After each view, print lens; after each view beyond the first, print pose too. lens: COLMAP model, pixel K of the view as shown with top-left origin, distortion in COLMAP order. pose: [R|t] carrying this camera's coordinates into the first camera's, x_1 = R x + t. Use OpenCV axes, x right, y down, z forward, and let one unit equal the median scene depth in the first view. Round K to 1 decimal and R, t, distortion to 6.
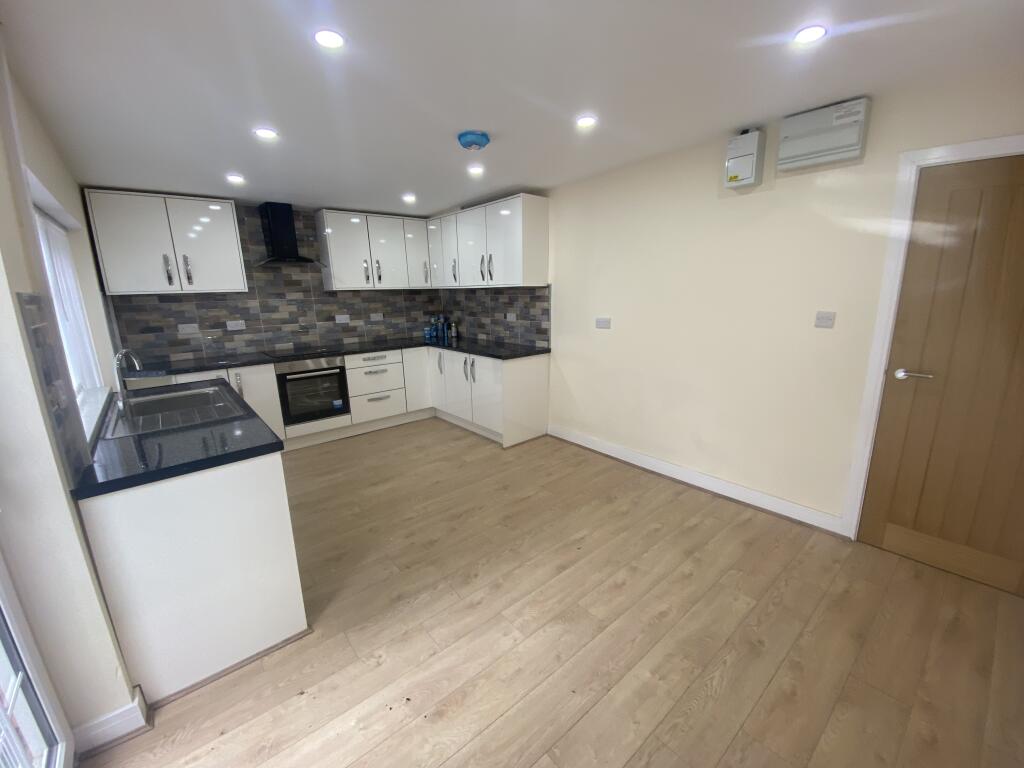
lens RADIAL K [[412.5, 0, 512.0], [0, 412.5, 384.0], [0, 0, 1]] dist [0.000303, -0.000227]
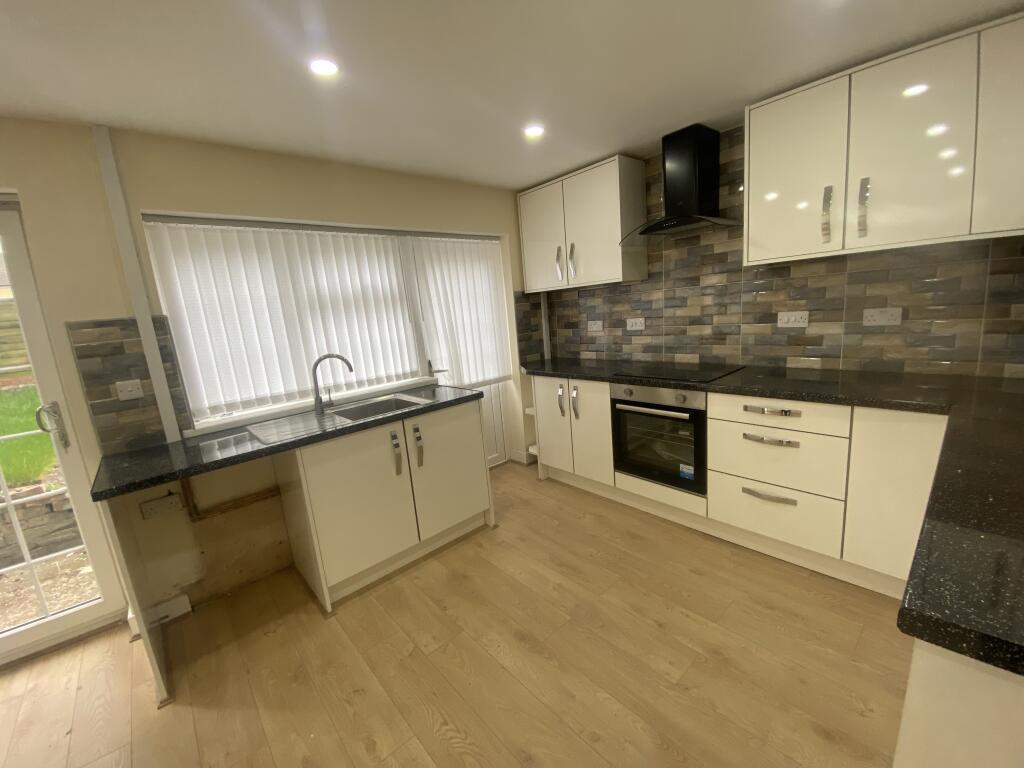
lens RADIAL K [[416.9, 0, 513.5], [0, 416.9, 388.0], [0, 0, 1]] dist [0.062258, -0.039381]
pose [[0.042524, 0.209035, -0.976983, 0.116648], [-0.145559, 0.968730, 0.200934, -0.149629], [0.988435, 0.133664, 0.071621, 0.724366]]
